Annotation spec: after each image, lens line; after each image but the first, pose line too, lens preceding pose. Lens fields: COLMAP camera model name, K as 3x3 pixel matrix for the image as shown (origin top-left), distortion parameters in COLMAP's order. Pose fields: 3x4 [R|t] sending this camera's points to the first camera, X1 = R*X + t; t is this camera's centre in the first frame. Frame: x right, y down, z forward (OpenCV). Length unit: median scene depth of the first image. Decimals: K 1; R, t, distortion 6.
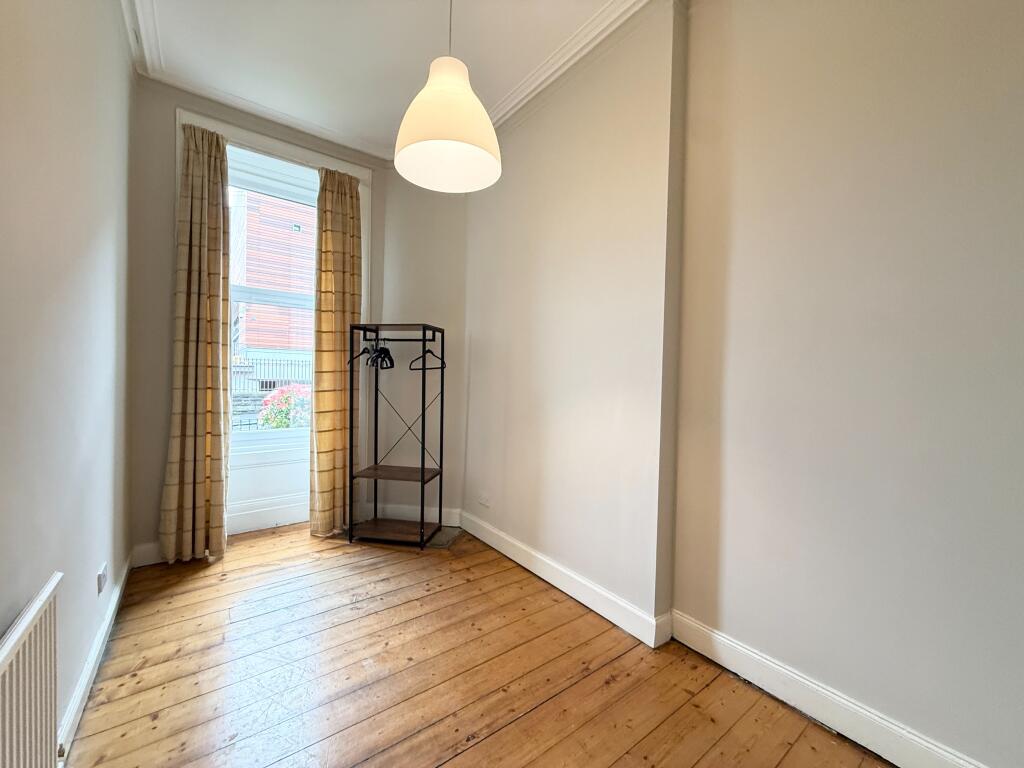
lens RADIAL K [[408.4, 0, 514.4], [0, 408.4, 383.1], [0, 0, 1]] dist [-0.000299, 0.000097]
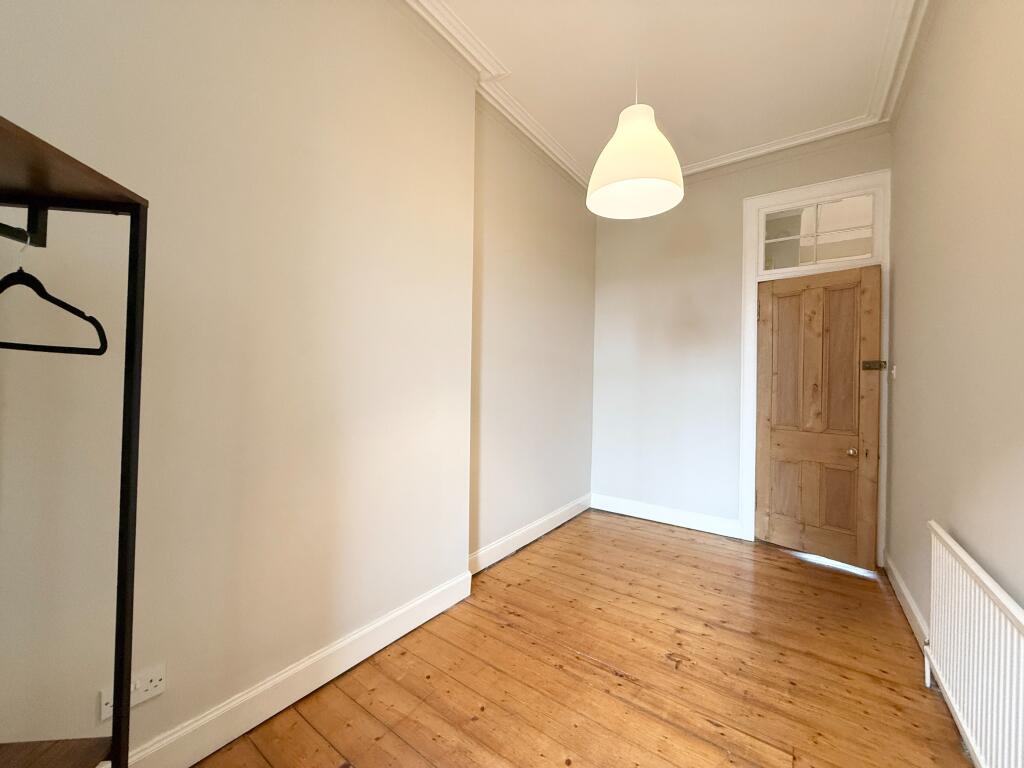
lens RADIAL K [[408.4, 0, 510.6], [0, 408.4, 380.9], [0, 0, 1]] dist [-0.000299, 0.000097]
pose [[-0.290694, -0.020961, 0.956586, -0.933864], [0.003257, 0.999733, 0.022896, -0.030533], [-0.956810, 0.009772, -0.290548, 1.330878]]
